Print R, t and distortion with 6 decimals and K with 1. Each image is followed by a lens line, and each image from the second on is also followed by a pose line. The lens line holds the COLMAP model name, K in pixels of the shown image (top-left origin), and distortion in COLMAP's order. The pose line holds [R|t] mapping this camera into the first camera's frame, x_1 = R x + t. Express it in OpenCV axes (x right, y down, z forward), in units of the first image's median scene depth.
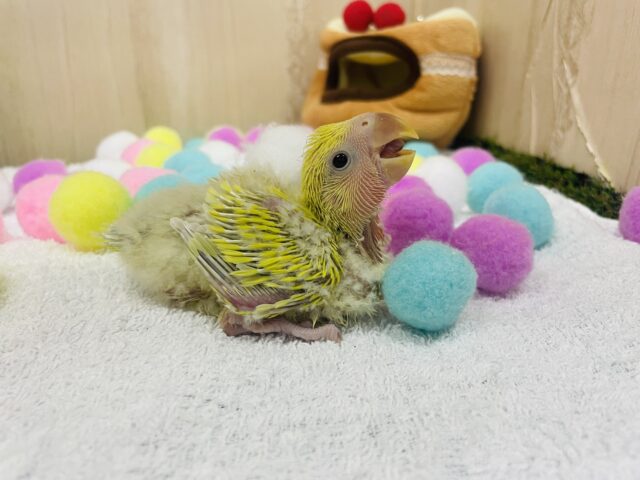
lens RADIAL K [[505.9, 0, 320.0], [0, 505.9, 240.0], [0, 0, 1]] dist [-0.001150, -0.050910]
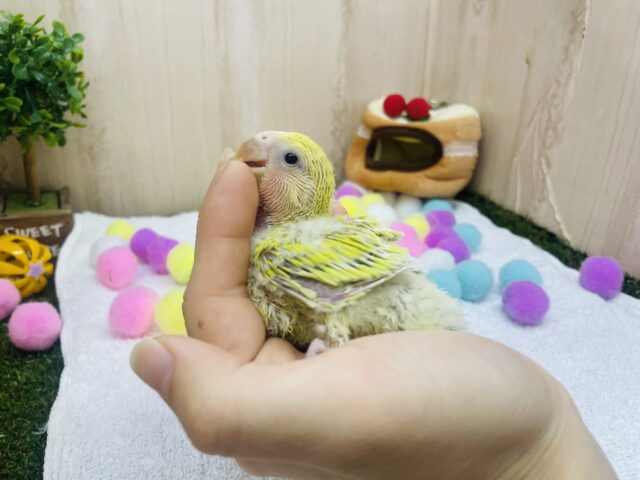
lens RADIAL K [[485.5, 0, 320.0], [0, 485.5, 240.0], [0, 0, 1]] dist [0.000631, -0.039282]
pose [[0.993545, -0.012549, 0.112741, -1.215959], [0.005412, 0.997975, 0.063381, -0.698563], [-0.113308, -0.062362, 0.991601, -1.372364]]
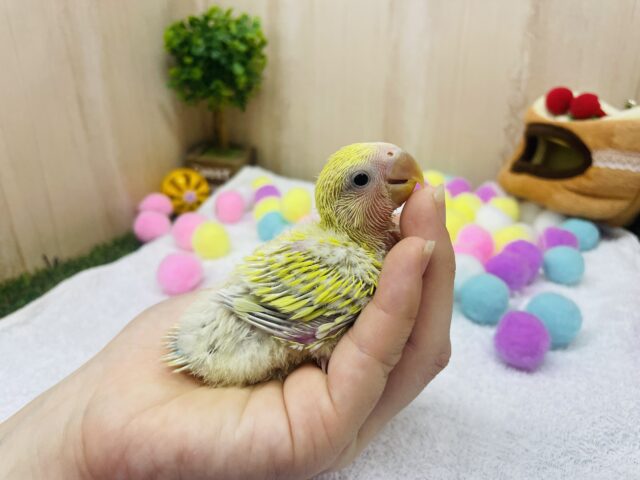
lens RADIAL K [[485.5, 0, 320.0], [0, 485.5, 240.0], [0, 0, 1]] dist [0.000631, -0.039282]
pose [[0.820386, 0.231162, -0.523003, 1.214956], [-0.198432, 0.972895, 0.118748, -0.673670], [0.536276, 0.006361, 0.844018, -0.985678]]
